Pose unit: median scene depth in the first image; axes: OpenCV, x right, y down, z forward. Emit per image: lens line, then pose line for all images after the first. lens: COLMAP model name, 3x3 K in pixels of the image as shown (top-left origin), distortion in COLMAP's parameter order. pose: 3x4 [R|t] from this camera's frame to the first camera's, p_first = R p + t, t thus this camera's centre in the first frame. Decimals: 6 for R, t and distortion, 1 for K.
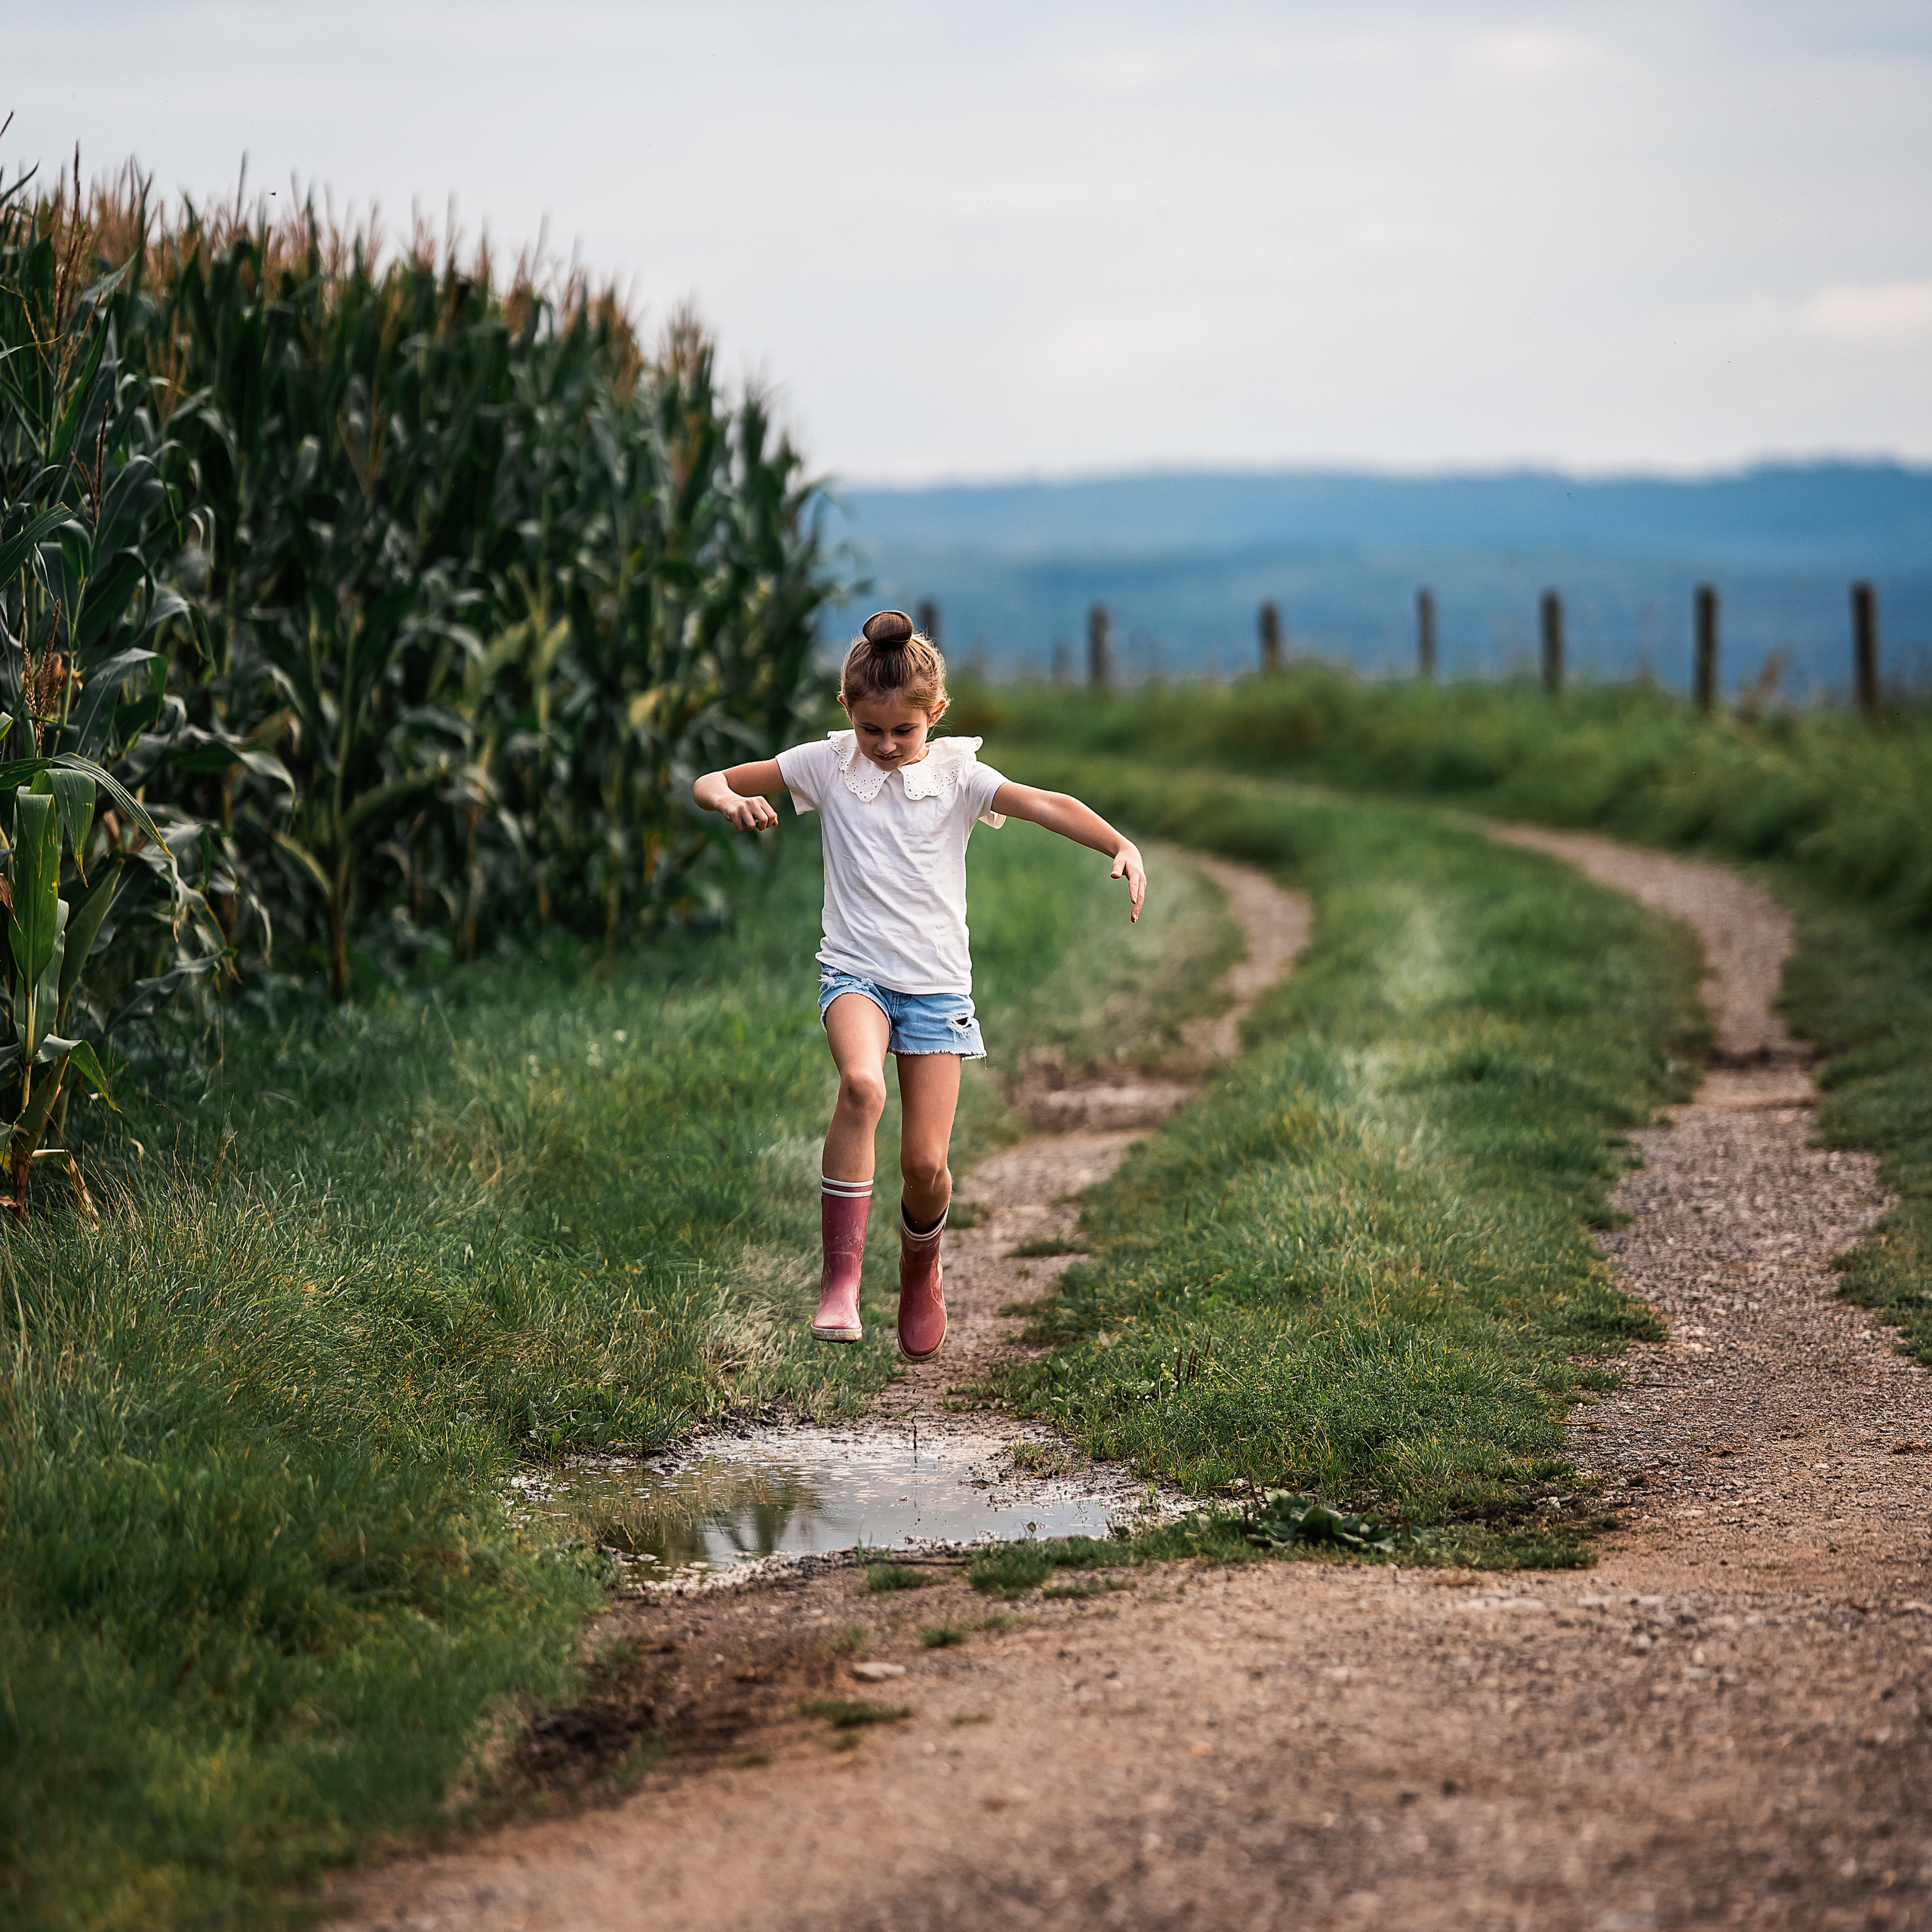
lens RADIAL K [[11773.1, 0, 966.0], [0, 11773.1, 966.0], [0, 0, 1]] dist [0.322580, 6.716971]
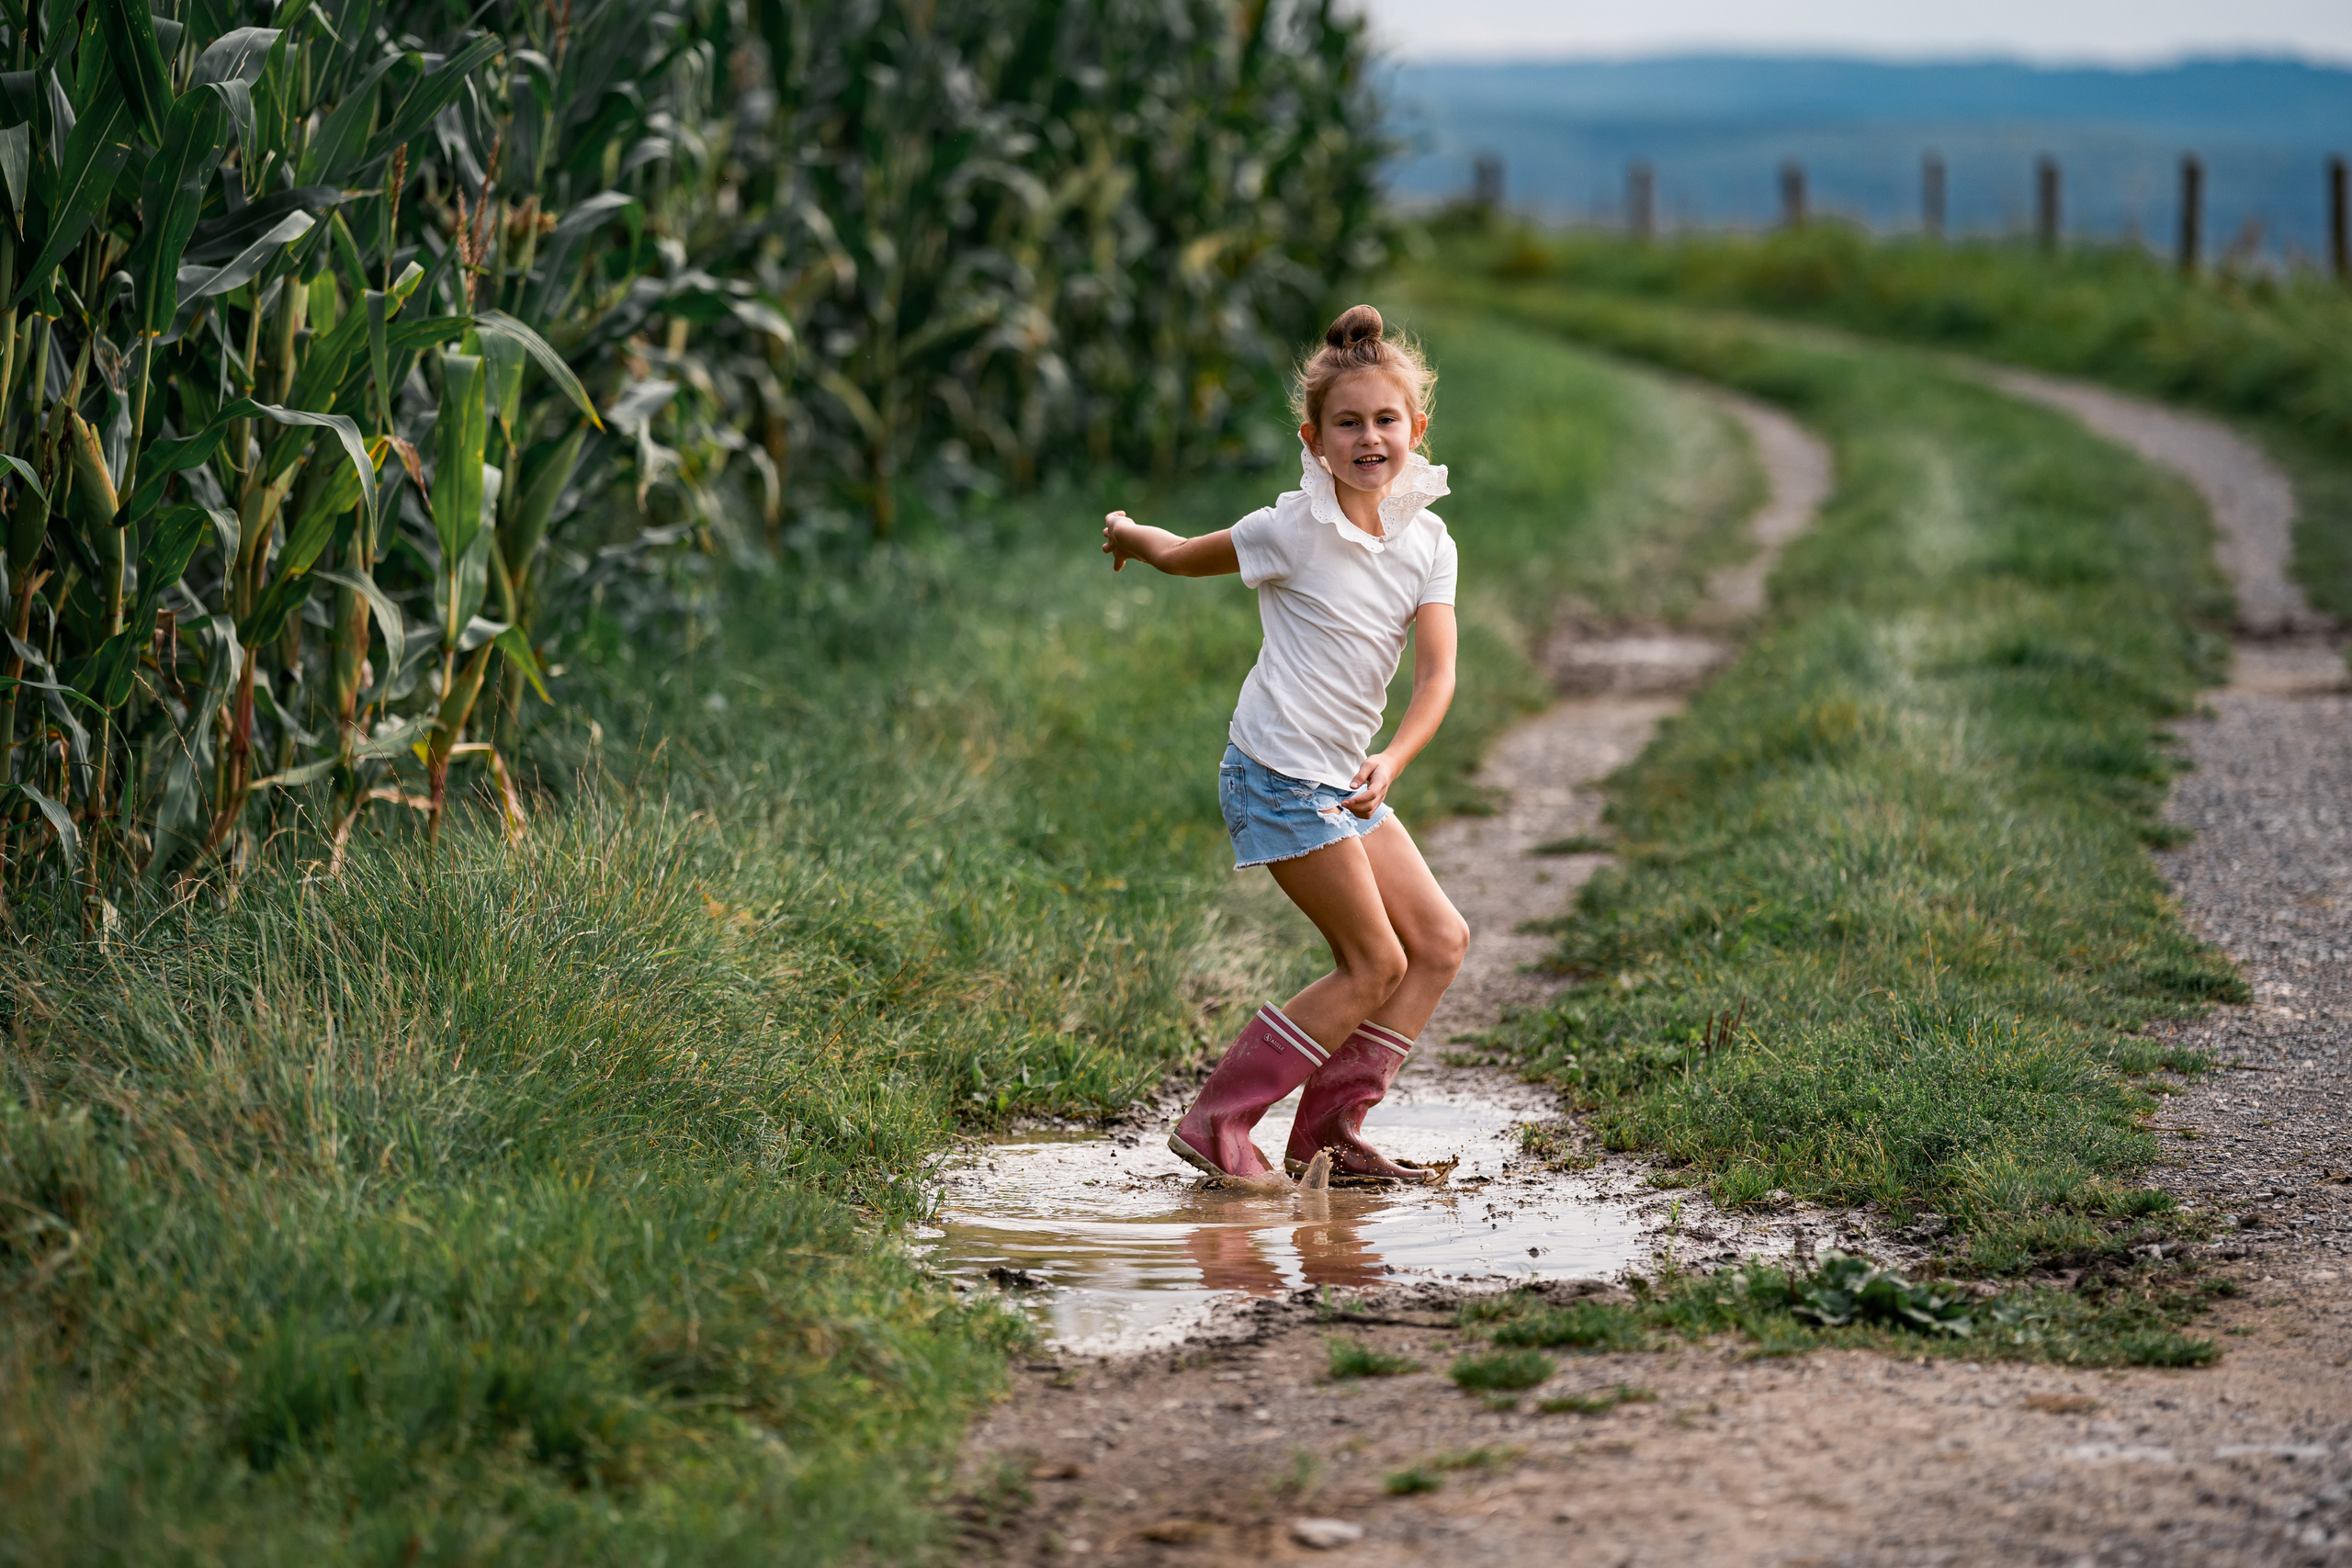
lens RADIAL K [[9105.7, 0, 1176.0], [0, 9105.7, 784.0], [0, 0, 1]] dist [0.208962, 3.099656]
pose [[0.998951, 0.026210, -0.037562, 0.003216], [-0.024740, 0.998930, 0.039065, -0.010714], [0.038546, -0.038094, 0.998530, 0.312795]]
